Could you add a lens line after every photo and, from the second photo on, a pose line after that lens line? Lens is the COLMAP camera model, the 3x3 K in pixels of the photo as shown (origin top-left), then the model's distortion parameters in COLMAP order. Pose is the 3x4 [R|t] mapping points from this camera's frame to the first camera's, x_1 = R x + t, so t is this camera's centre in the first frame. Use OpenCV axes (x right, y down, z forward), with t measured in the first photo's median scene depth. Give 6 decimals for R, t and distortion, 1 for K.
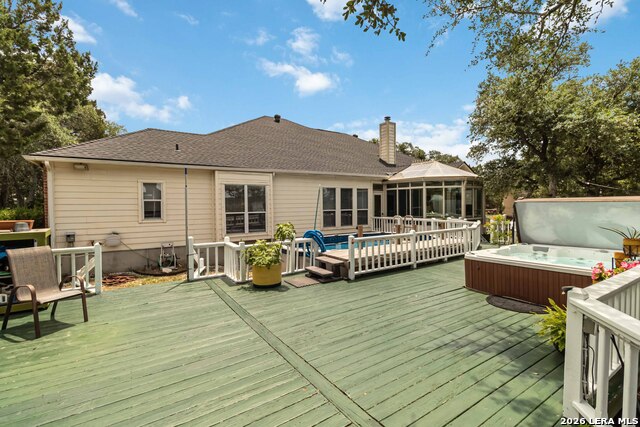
lens RADIAL K [[300.6, 0, 322.6], [0, 300.6, 204.2], [0, 0, 1]] dist [0.000061, -0.000640]
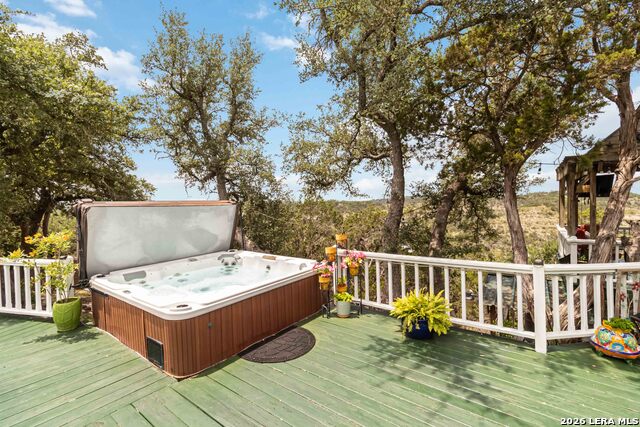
lens RADIAL K [[300.6, 0, 322.6], [0, 300.6, 204.2], [0, 0, 1]] dist [0.000061, -0.000640]
pose [[-0.339227, 0.002284, 0.940702, -0.077007], [0.011797, 0.999929, 0.001826, -0.011164], [-0.940631, 0.011717, -0.339229, 0.939794]]
